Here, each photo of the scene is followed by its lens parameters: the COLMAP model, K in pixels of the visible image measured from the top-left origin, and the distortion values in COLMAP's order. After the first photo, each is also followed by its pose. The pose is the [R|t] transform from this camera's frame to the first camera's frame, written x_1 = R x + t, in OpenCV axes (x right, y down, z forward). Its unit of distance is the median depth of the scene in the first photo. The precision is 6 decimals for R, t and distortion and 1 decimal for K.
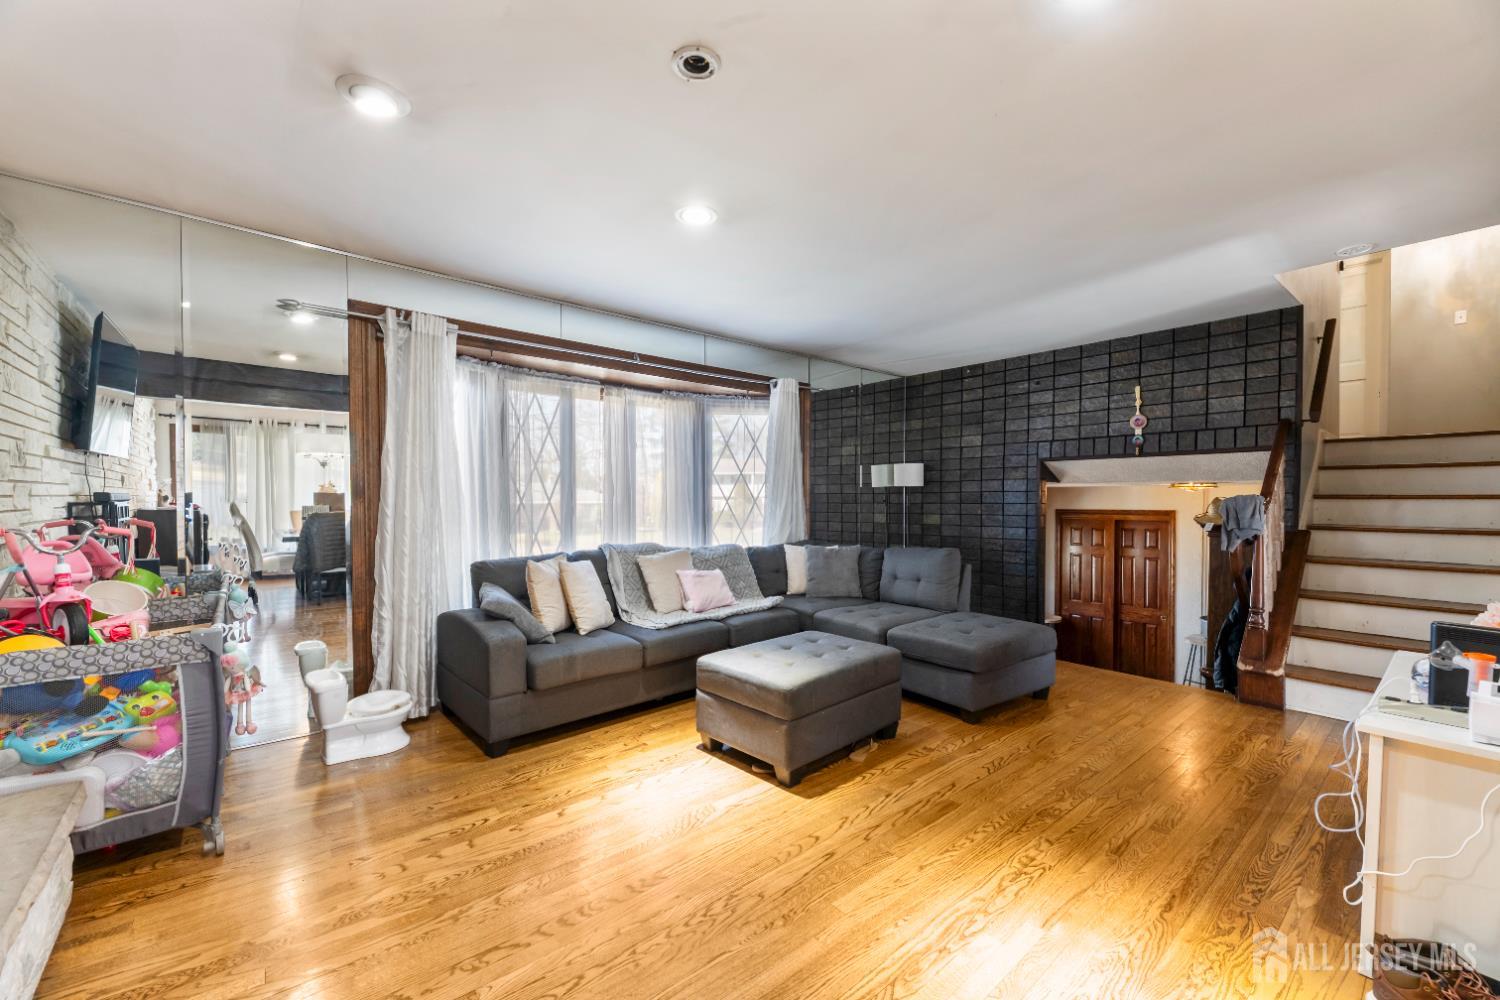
lens RADIAL K [[604.2, 0, 750.0], [0, 604.2, 500.0], [0, 0, 1]] dist [0.000829, -0.000097]
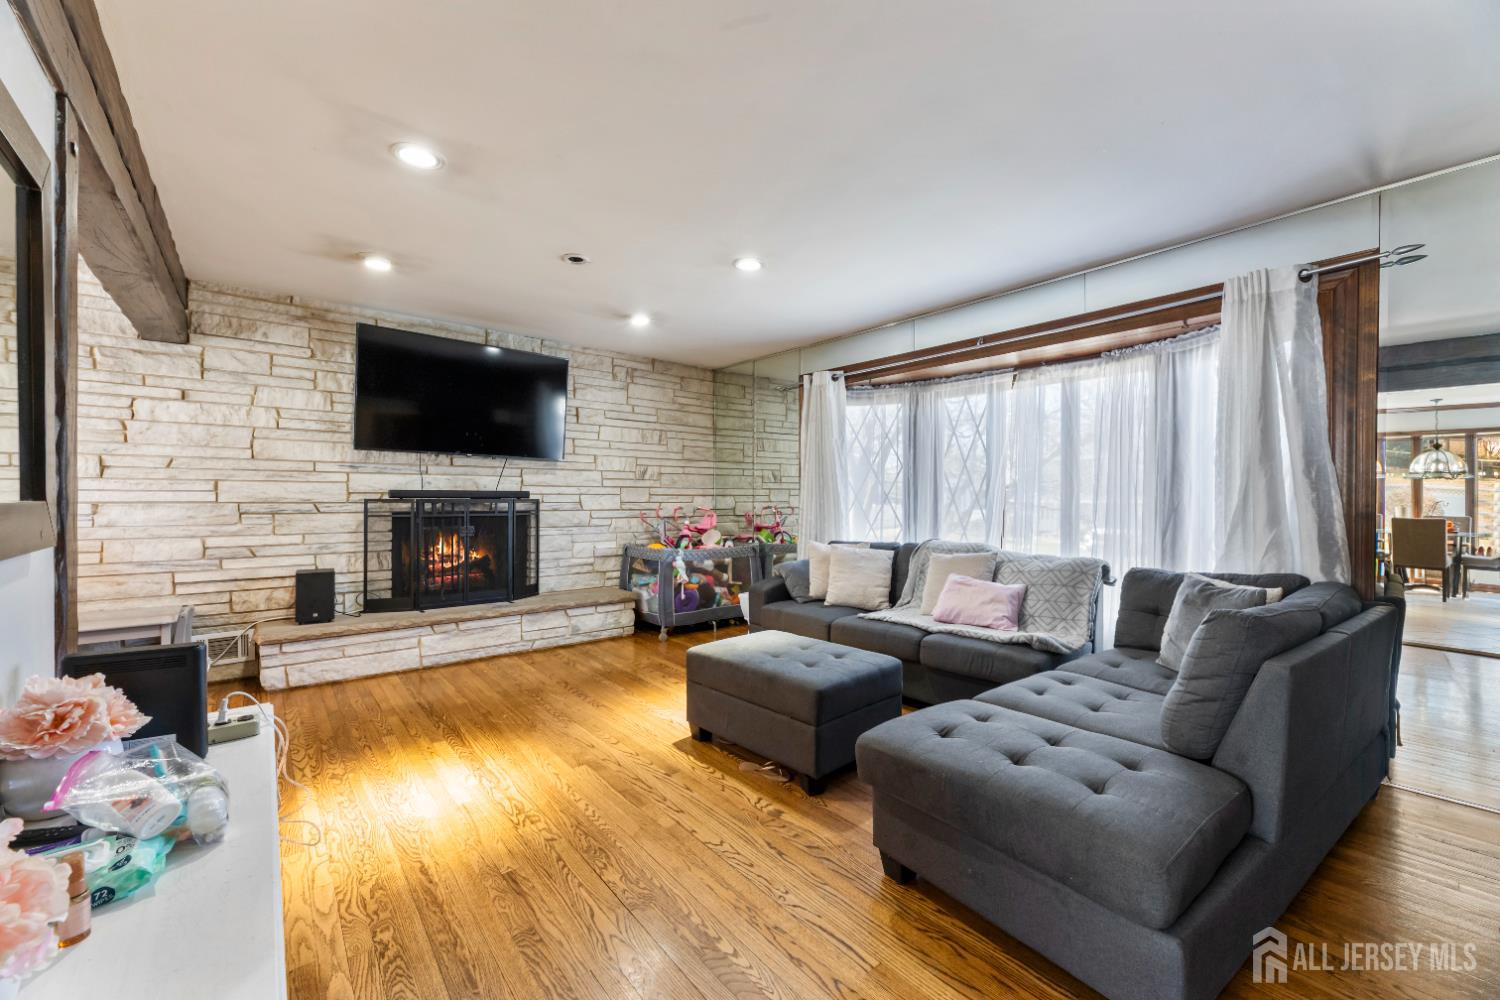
lens RADIAL K [[595.9, 0, 750.0], [0, 595.9, 500.0], [0, 0, 1]] dist [0.000895, -0.000209]
pose [[-0.012700, 0.003808, -0.999912, 1.134277], [-0.001792, 0.999991, 0.003831, 0.004112], [0.999918, 0.001840, -0.012694, 1.035935]]
